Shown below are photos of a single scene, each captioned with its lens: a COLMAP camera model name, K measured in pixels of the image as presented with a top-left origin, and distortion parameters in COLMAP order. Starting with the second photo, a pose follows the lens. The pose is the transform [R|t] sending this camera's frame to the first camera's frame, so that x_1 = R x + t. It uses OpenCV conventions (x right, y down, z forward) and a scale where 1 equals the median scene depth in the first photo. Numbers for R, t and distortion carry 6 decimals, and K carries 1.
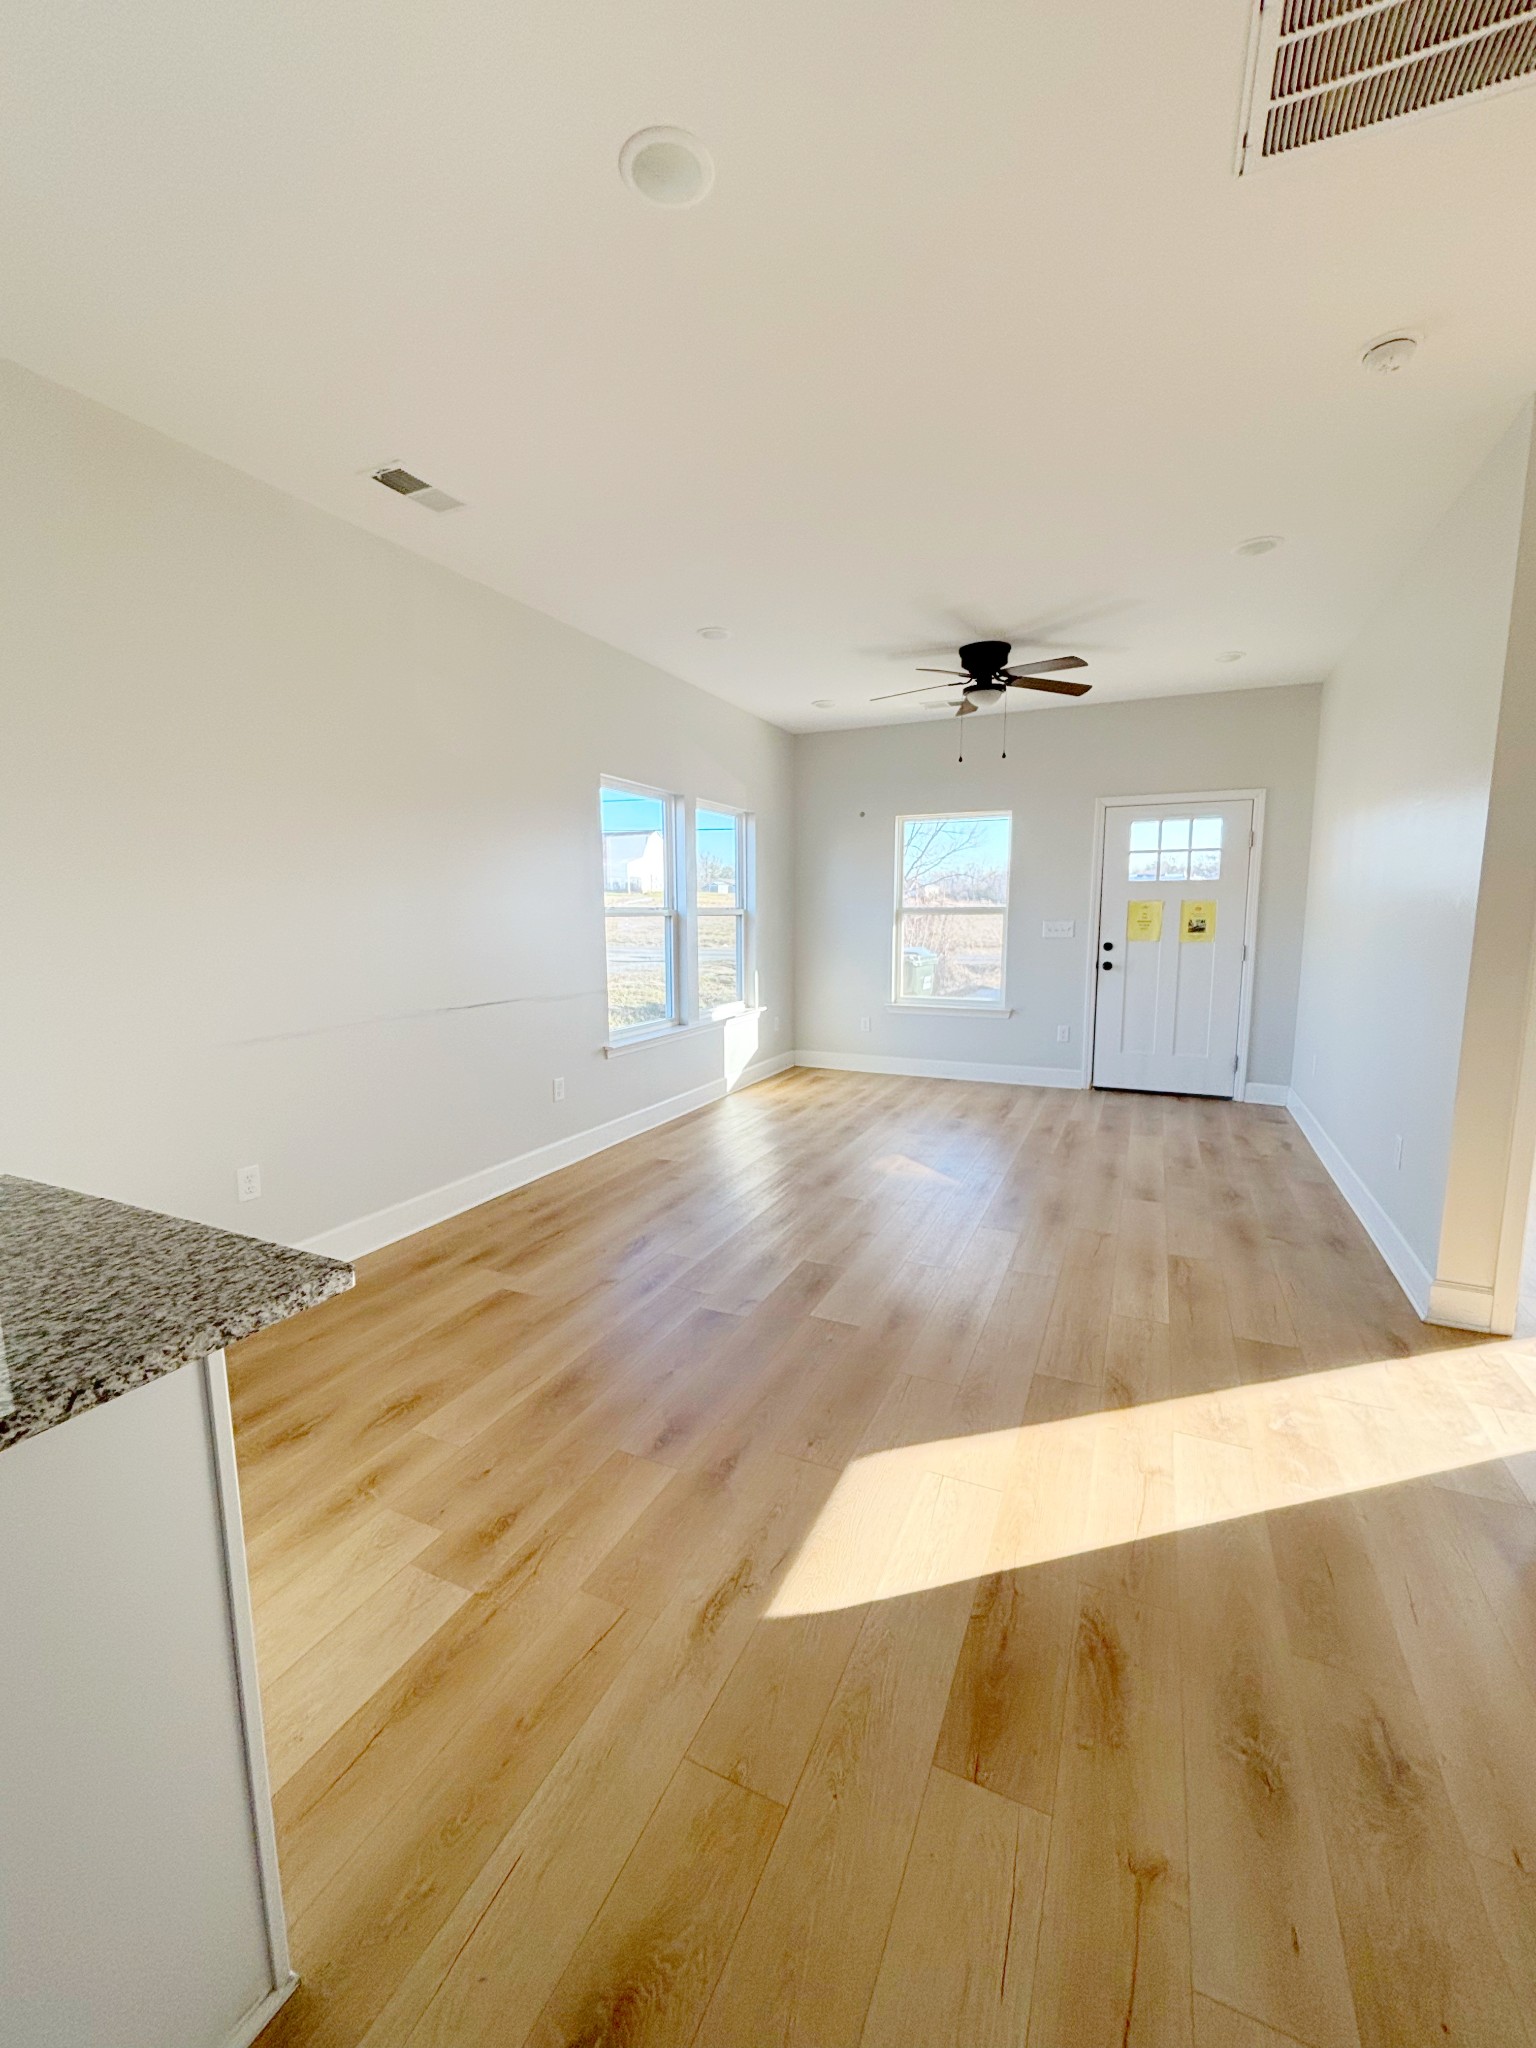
lens RADIAL K [[834.6, 0, 773.3], [0, 834.6, 1024.3], [0, 0, 1]] dist [0.000336, 0.000145]
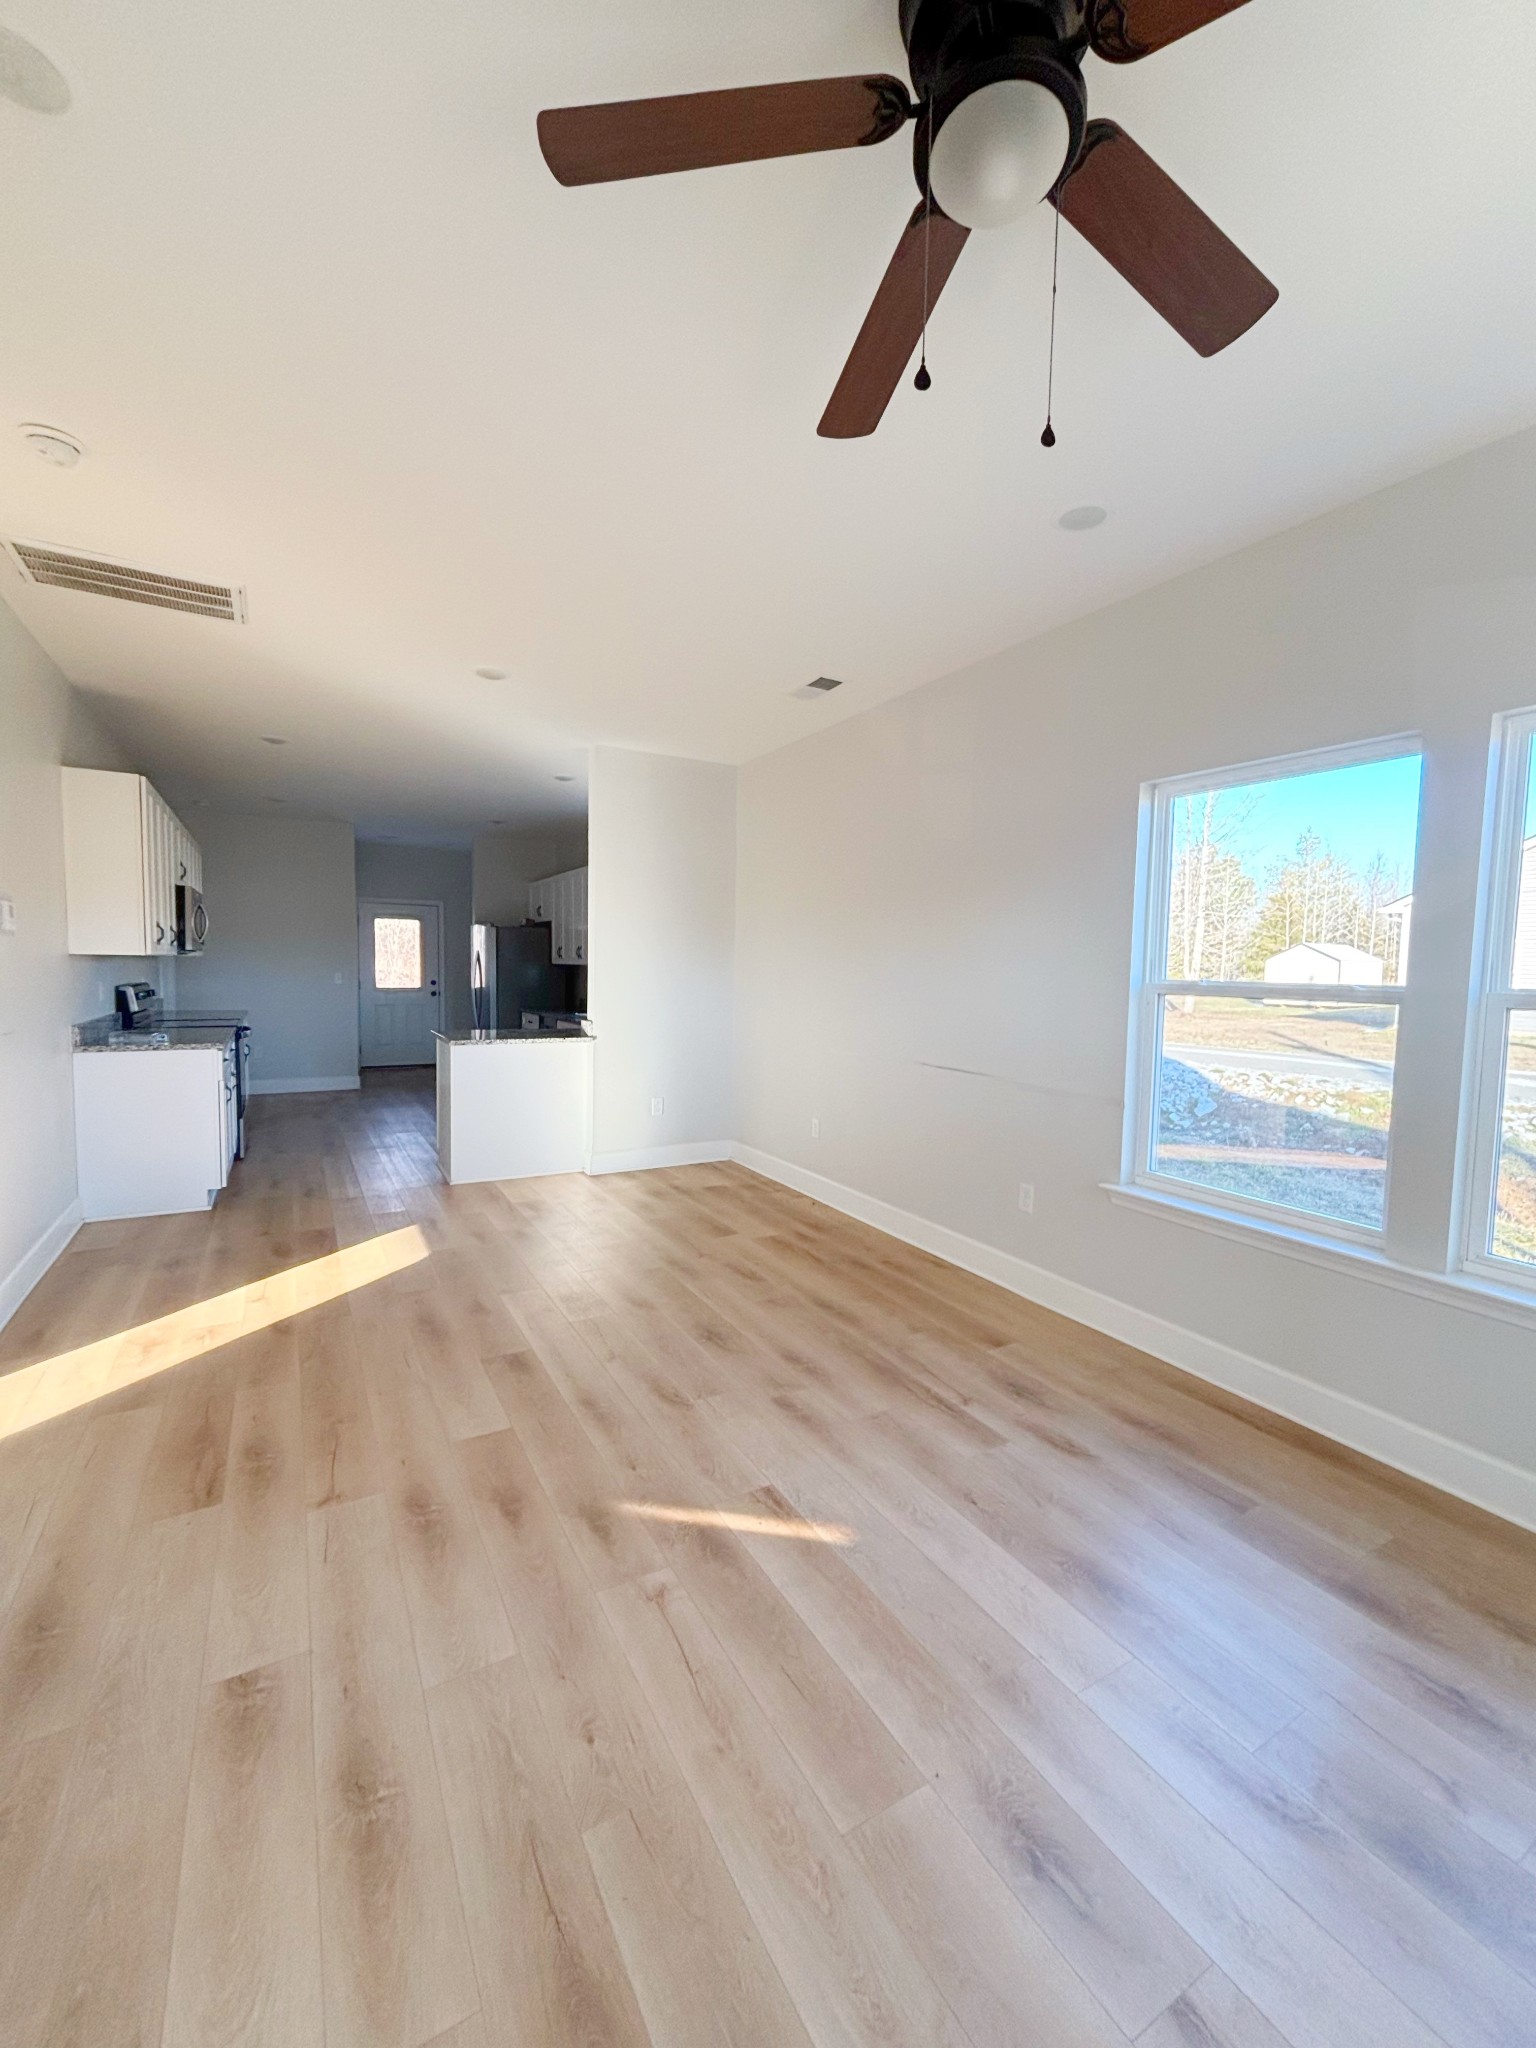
lens RADIAL K [[834.6, 0, 765.9], [0, 834.6, 1025.3], [0, 0, 1]] dist [0.000336, 0.000145]
pose [[-0.583315, 0.056772, -0.810260, 0.739503], [-0.127595, 0.978764, 0.160436, -0.253630], [0.802162, 0.196970, -0.563684, 1.654169]]
